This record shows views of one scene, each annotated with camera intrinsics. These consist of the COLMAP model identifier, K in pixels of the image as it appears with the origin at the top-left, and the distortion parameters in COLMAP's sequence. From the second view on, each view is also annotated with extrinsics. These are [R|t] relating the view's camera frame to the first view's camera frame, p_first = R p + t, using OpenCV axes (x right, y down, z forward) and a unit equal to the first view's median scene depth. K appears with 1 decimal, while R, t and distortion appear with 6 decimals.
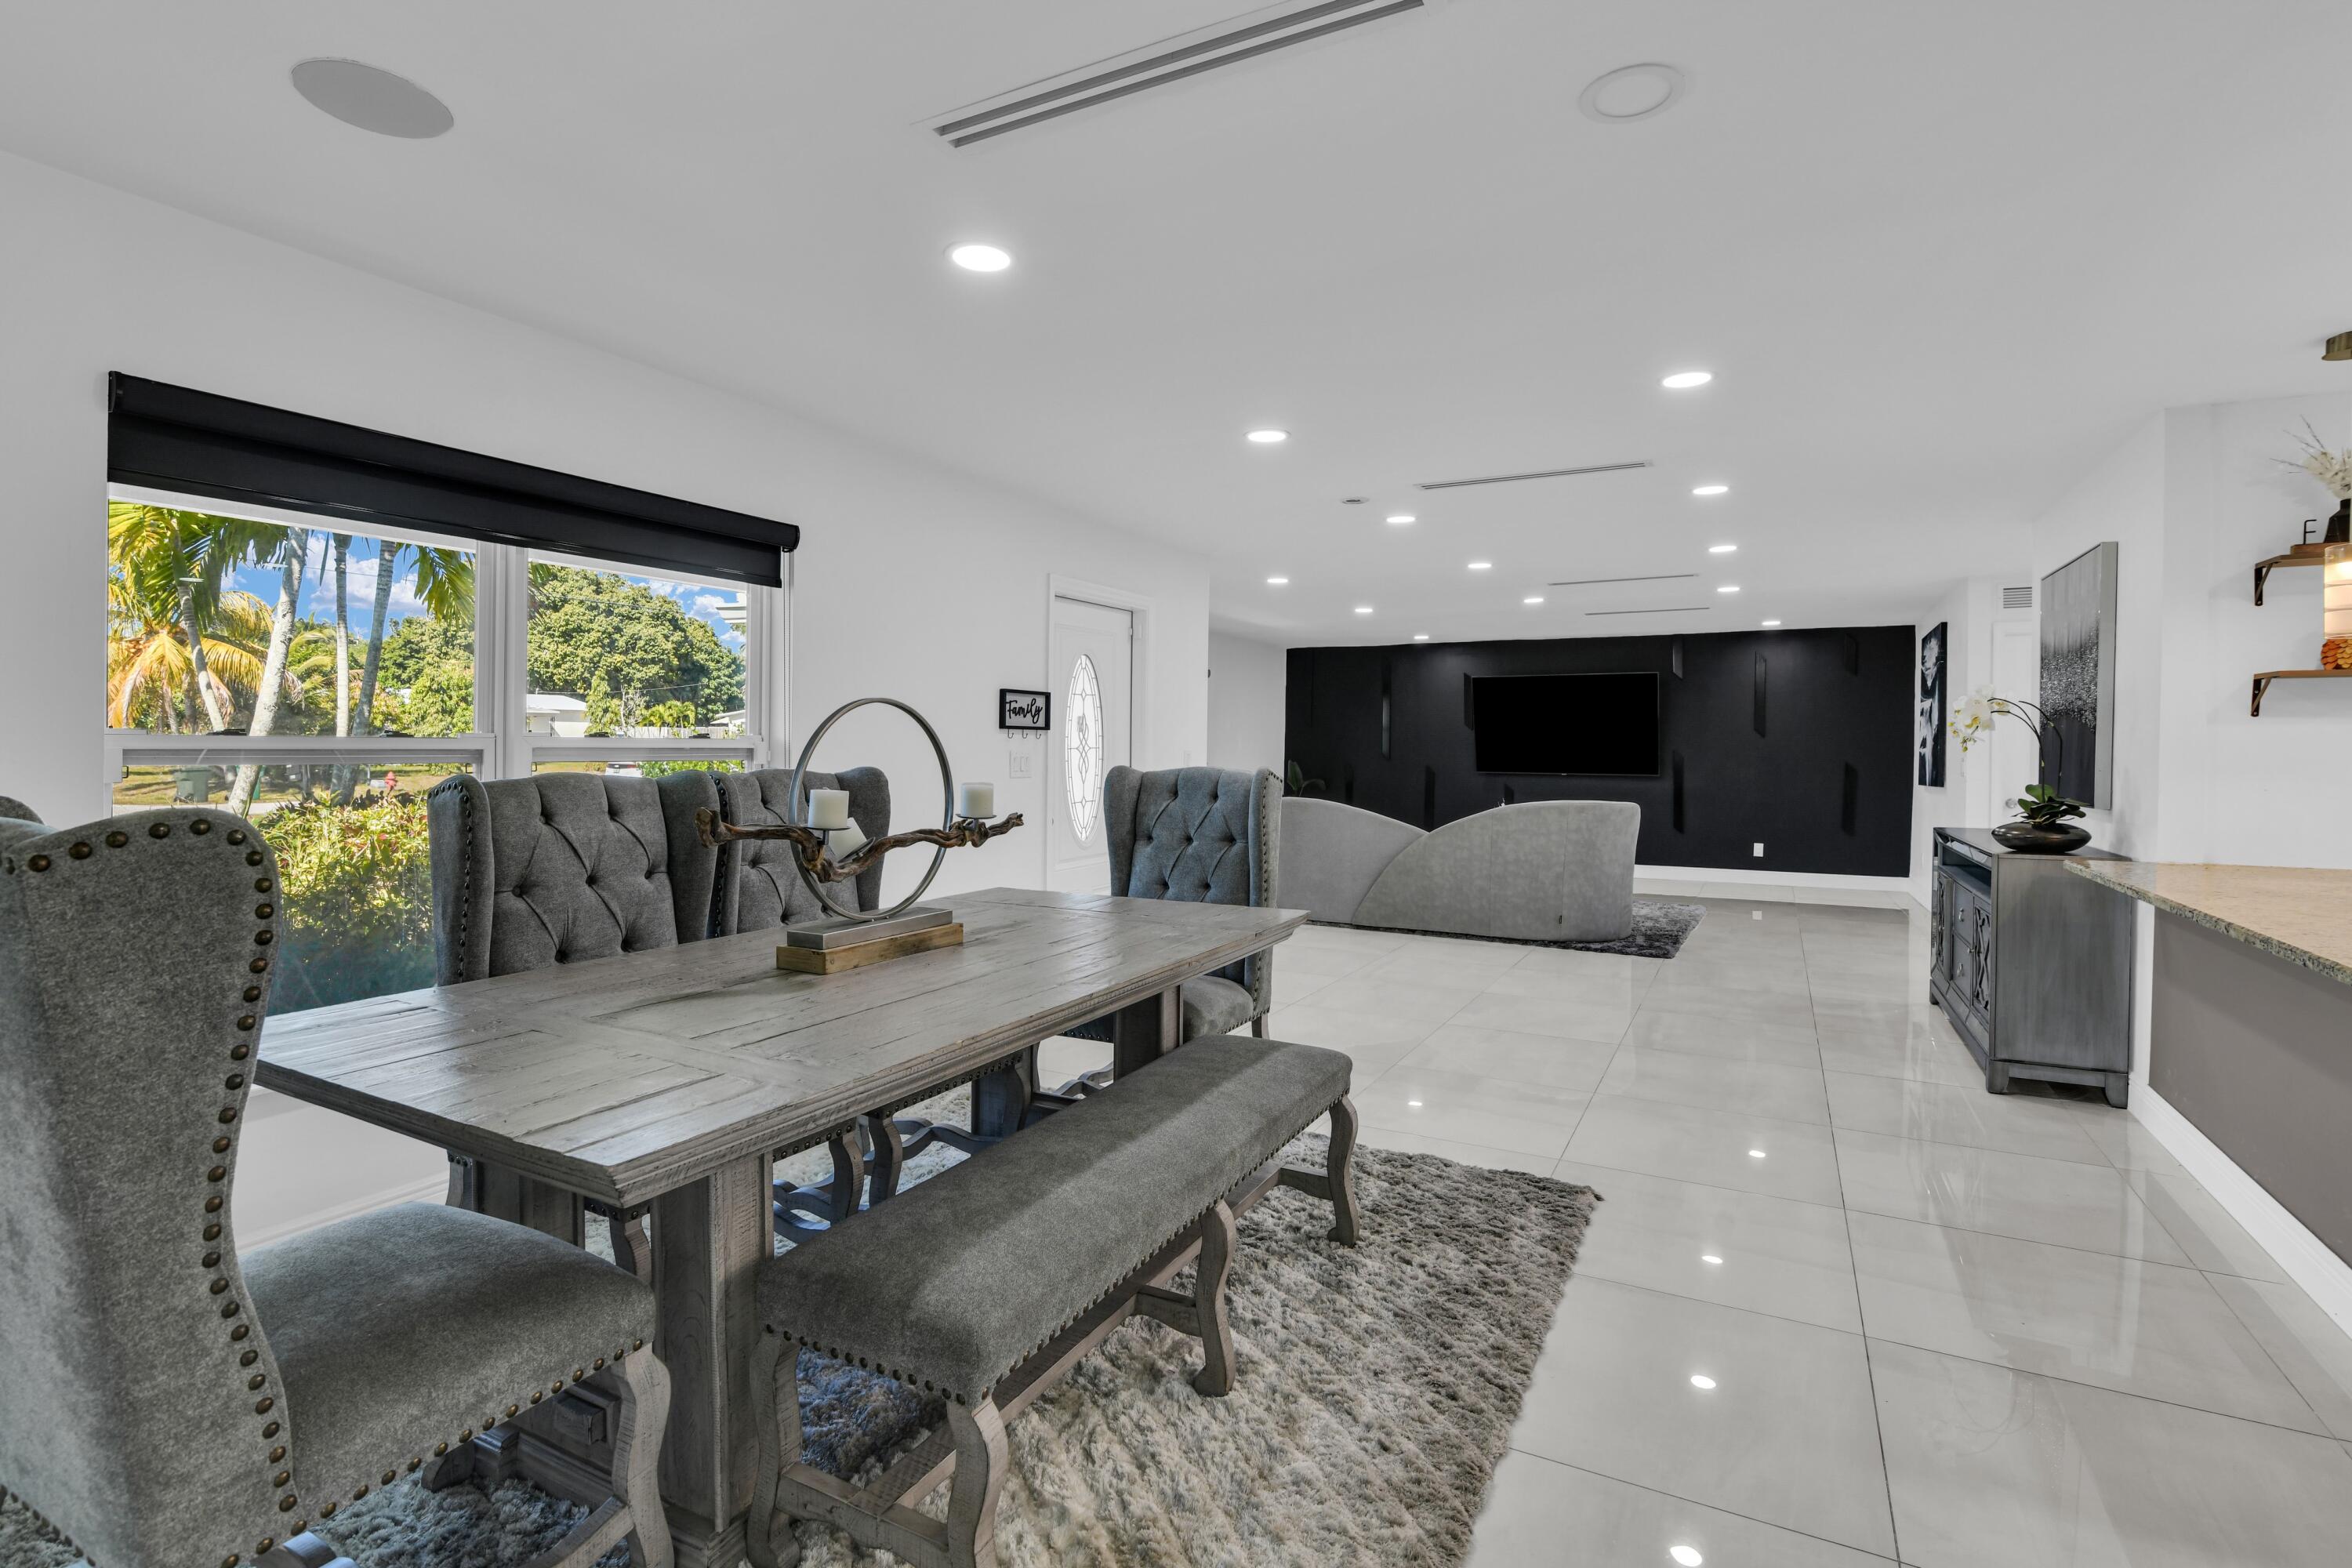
lens RADIAL K [[1085.9, 0, 1180.7], [0, 1085.9, 773.5], [0, 0, 1]] dist [-0.014867, -0.000270]
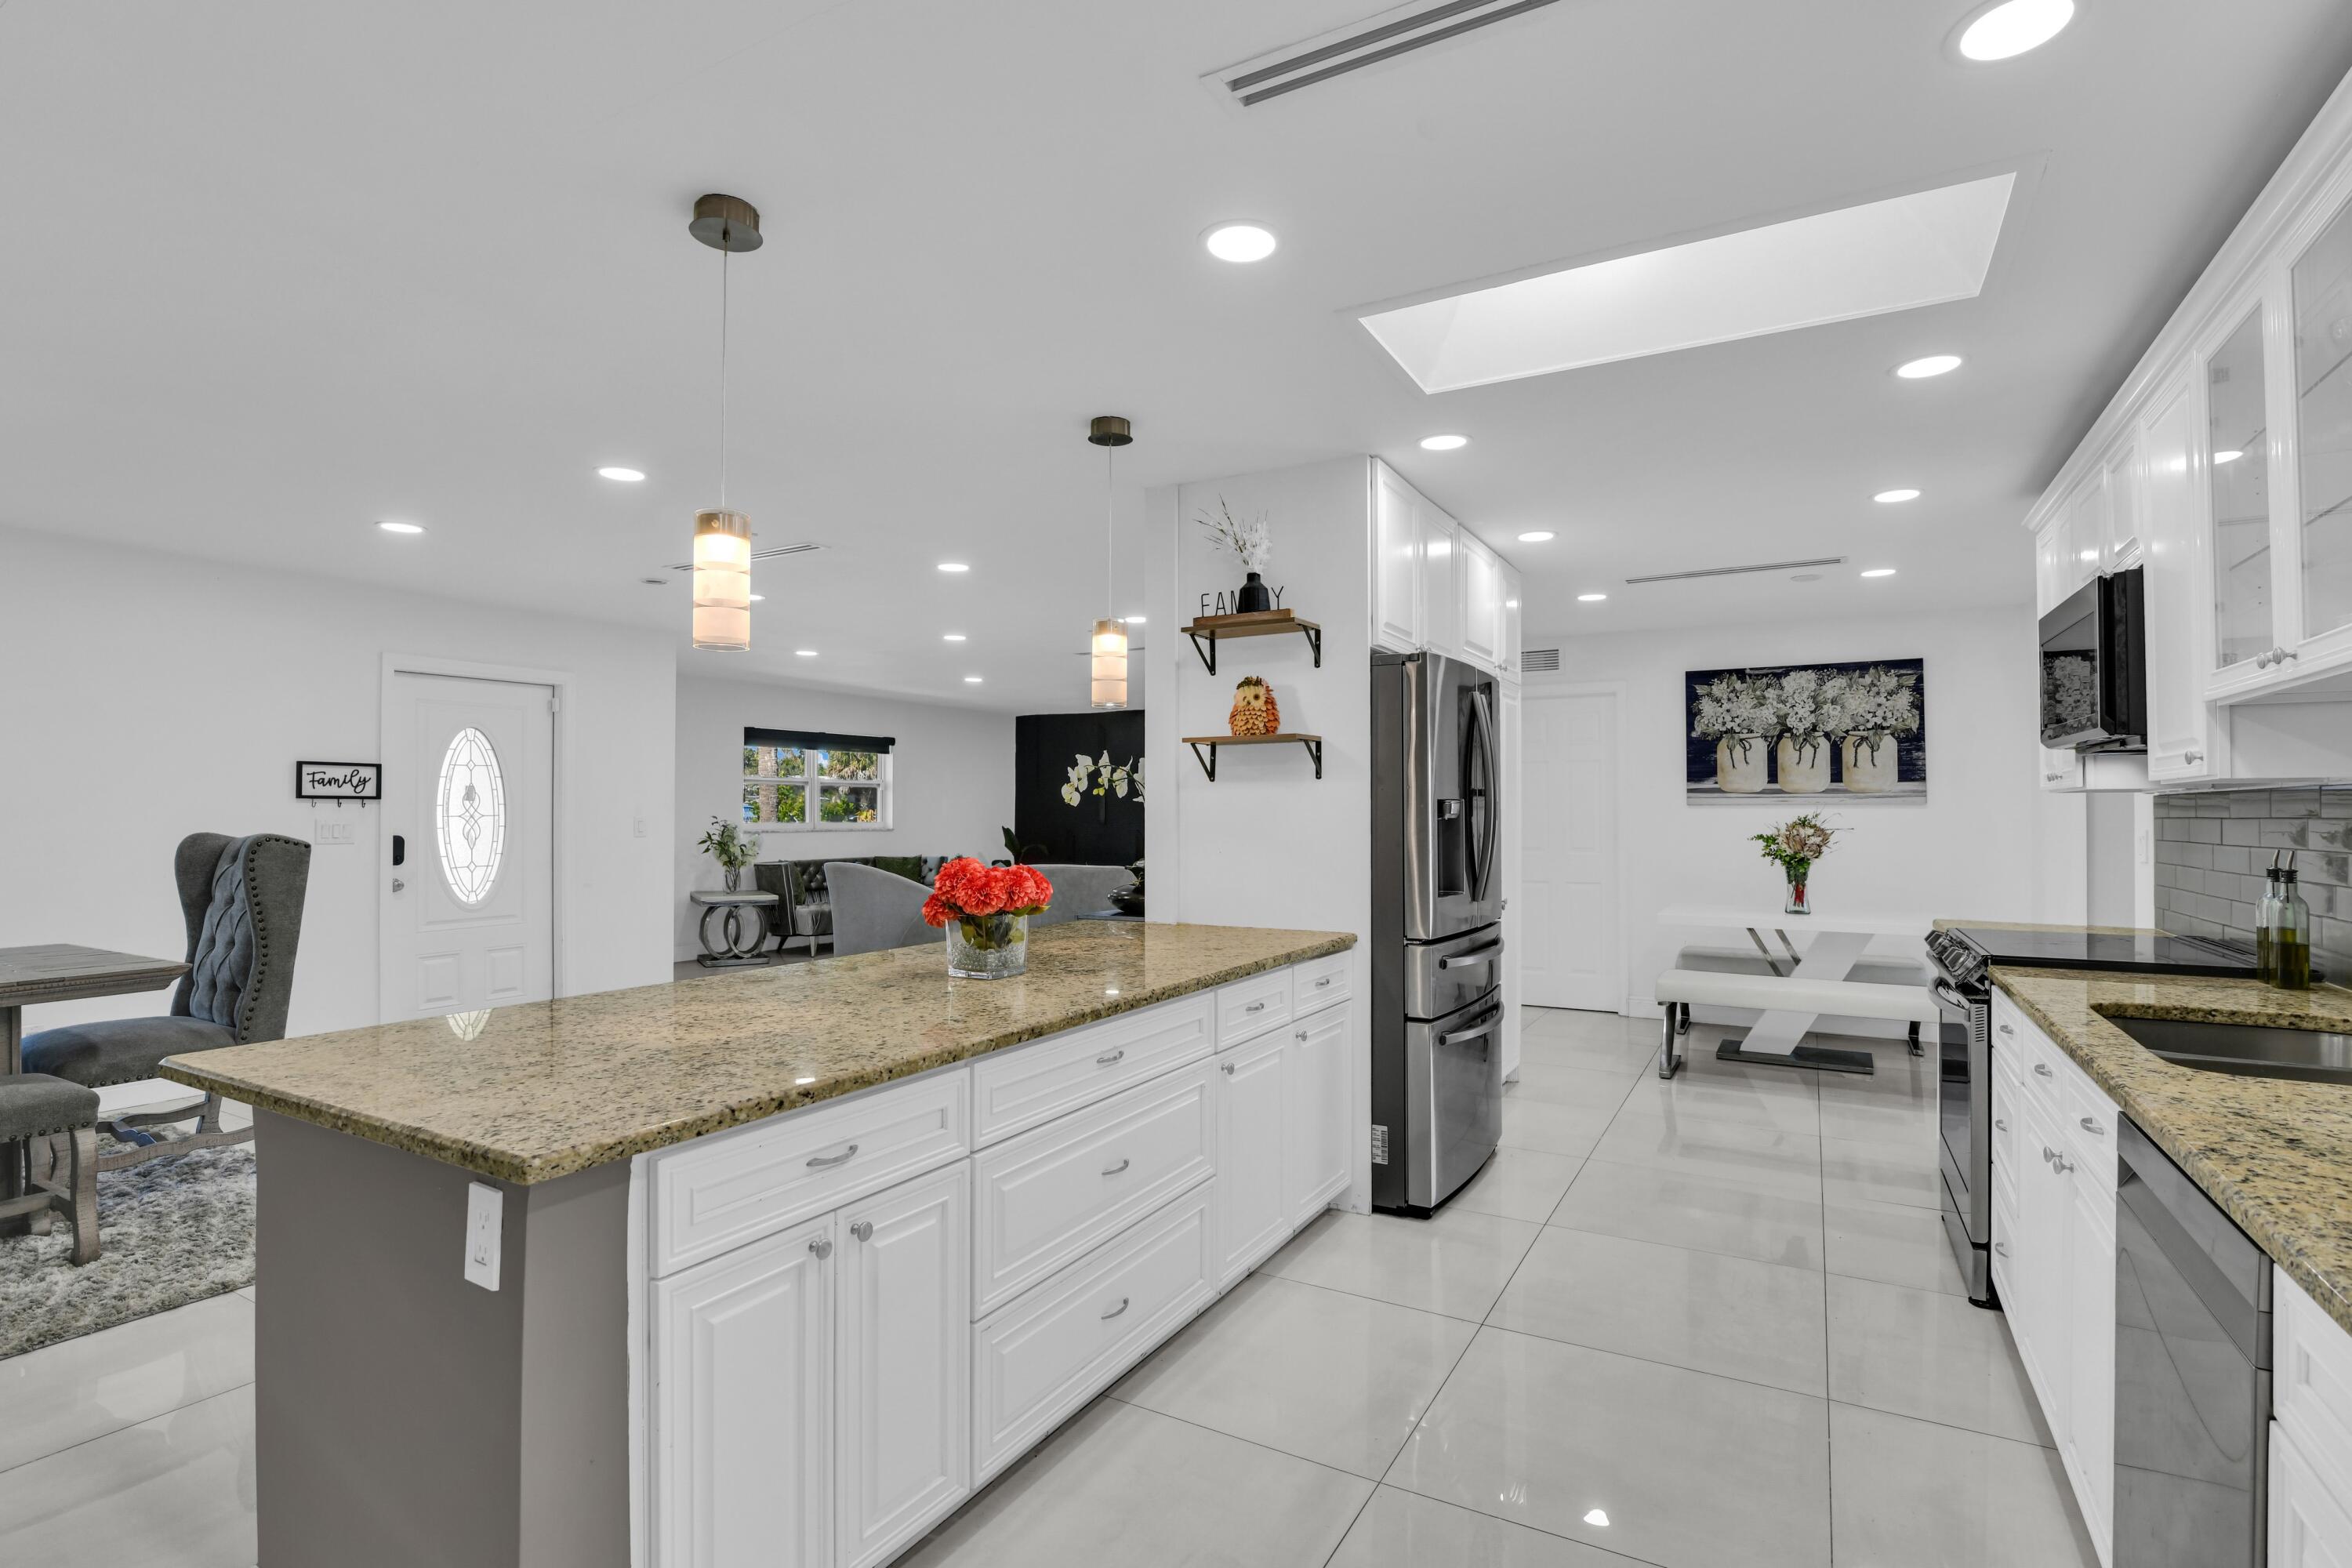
lens RADIAL K [[1090.5, 0, 1183.9], [0, 1090.5, 799.2], [0, 0, 1]] dist [-0.018851, 0.000577]
pose [[0.999864, -0.005674, -0.015517, 0.604004], [0.005095, 0.999299, -0.037090, 0.002964], [0.015717, 0.037006, 0.999191, -0.038643]]
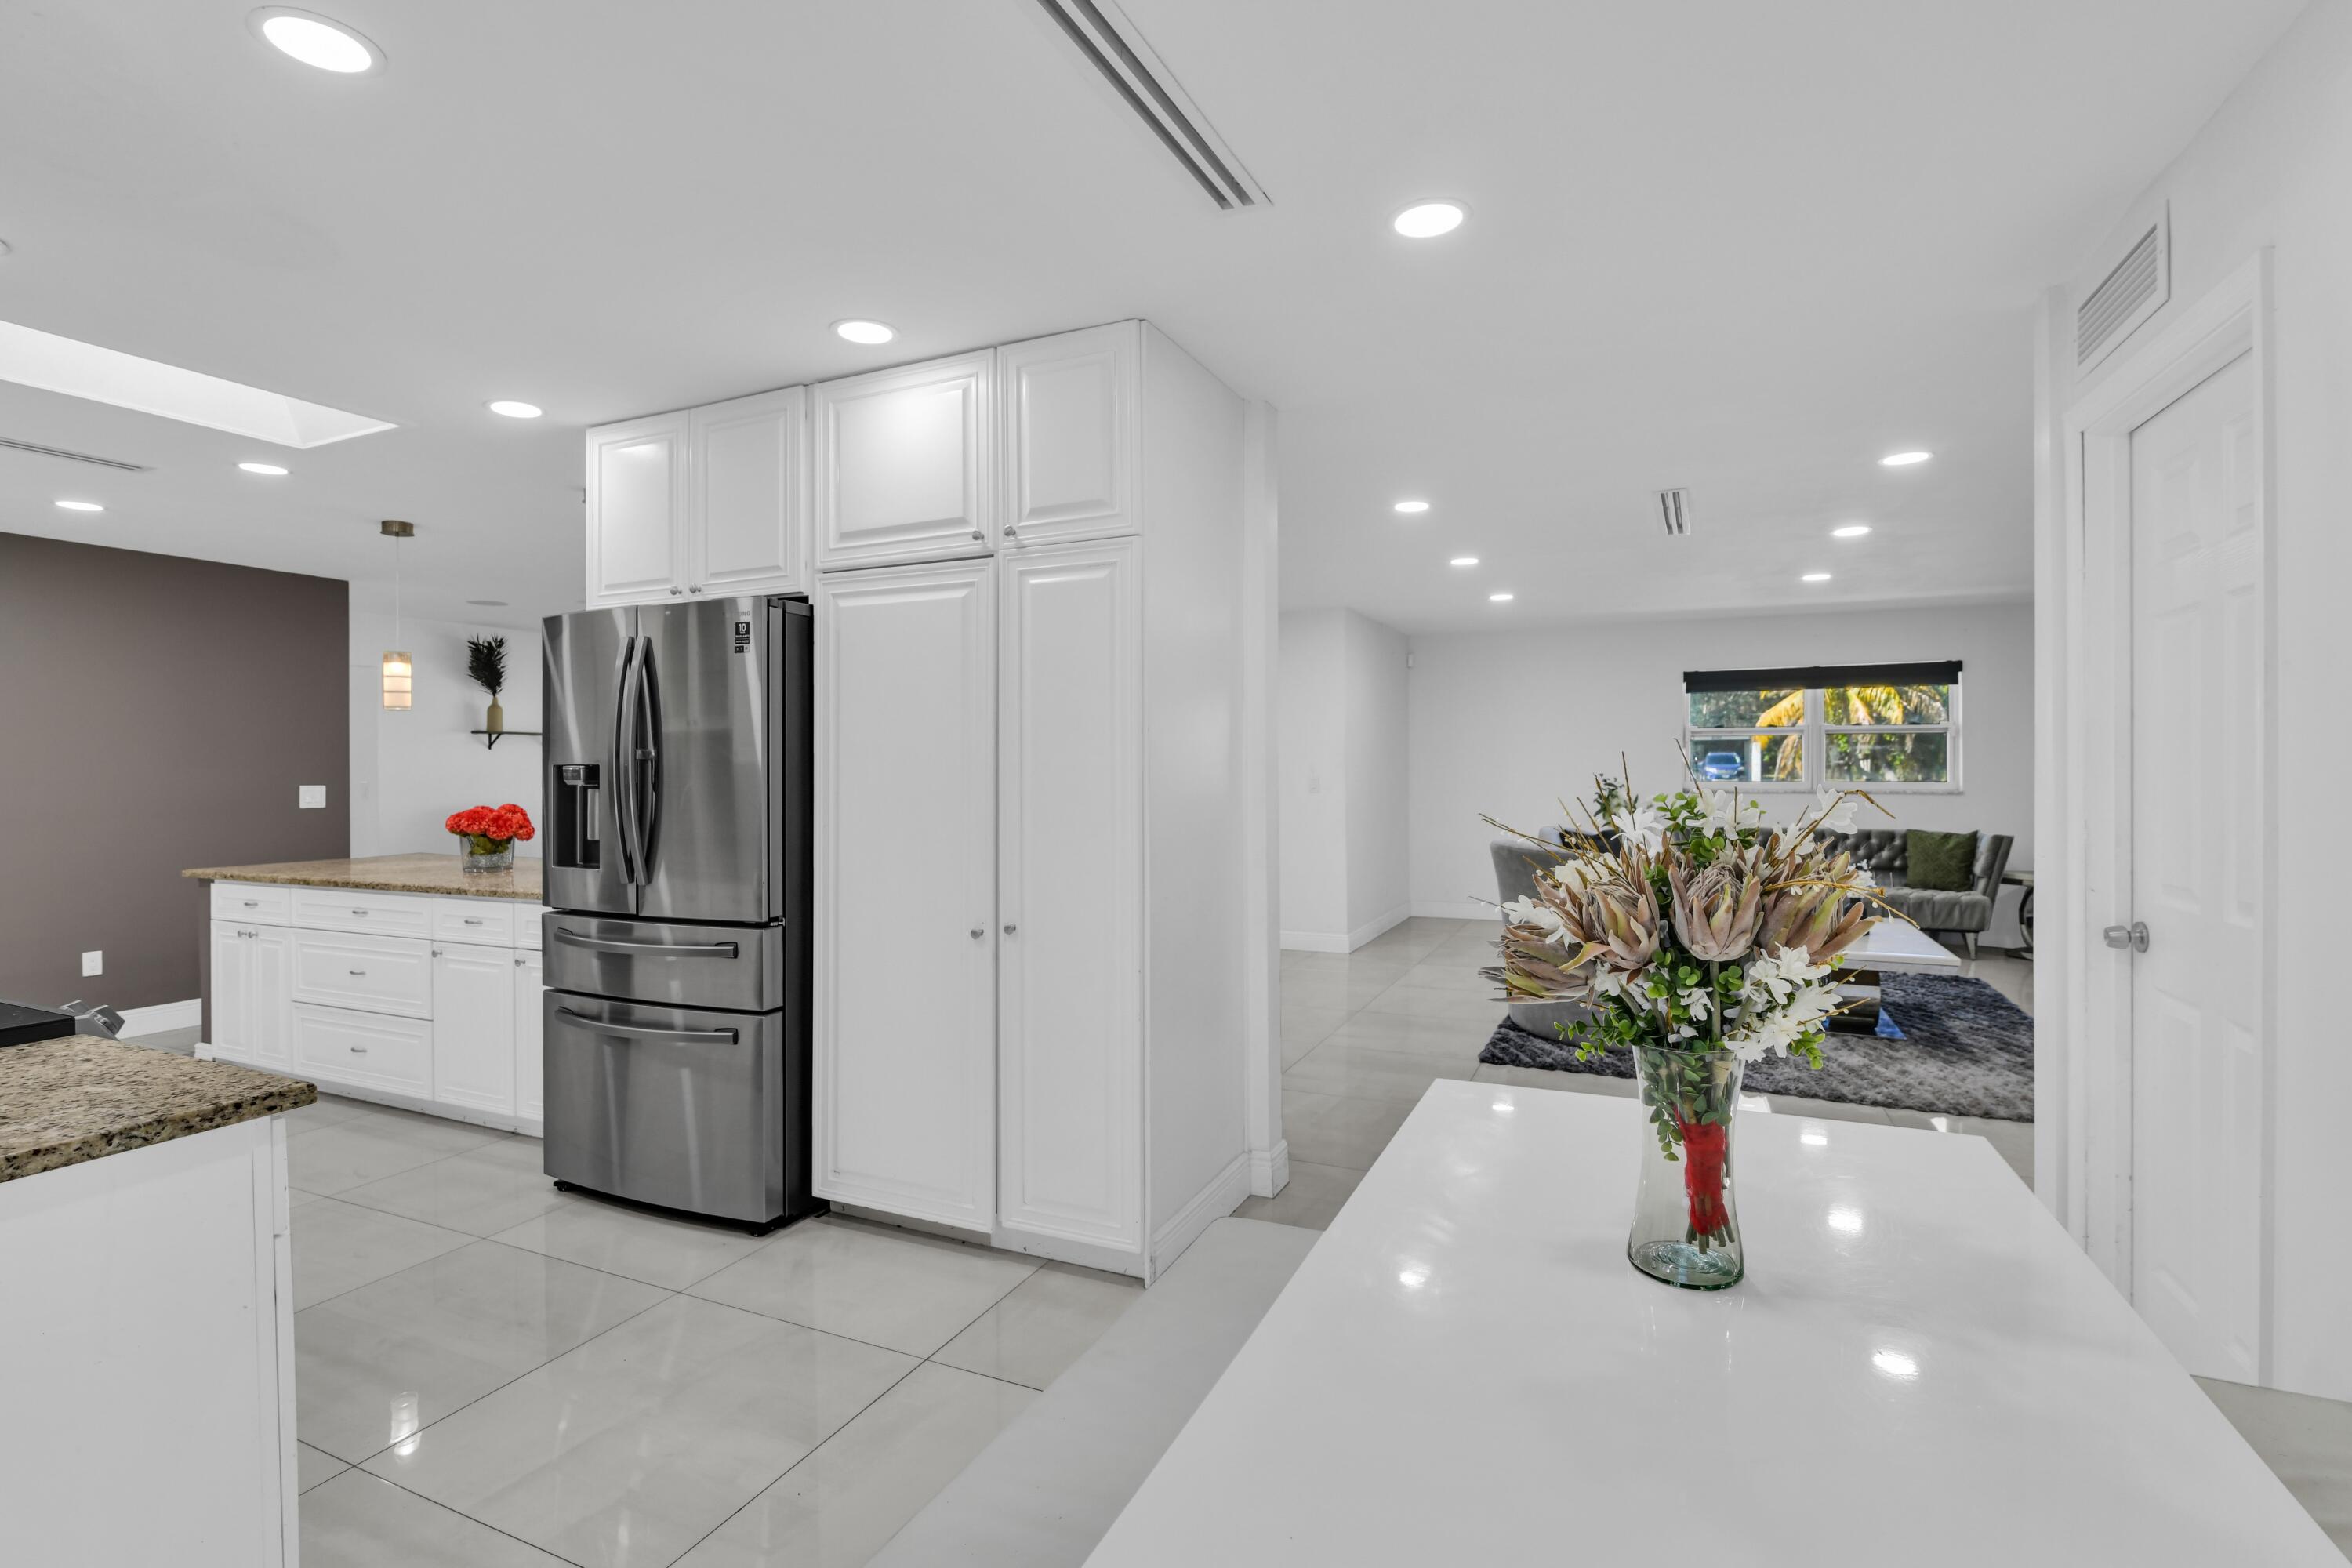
lens RADIAL K [[1085.9, 0, 1180.7], [0, 1085.9, 773.5], [0, 0, 1]] dist [-0.014867, -0.000270]
pose [[0.081683, -0.005102, -0.996645, 1.320558], [-0.018616, 0.999805, -0.006644, -0.014439], [0.996484, 0.019096, 0.081572, 0.837658]]
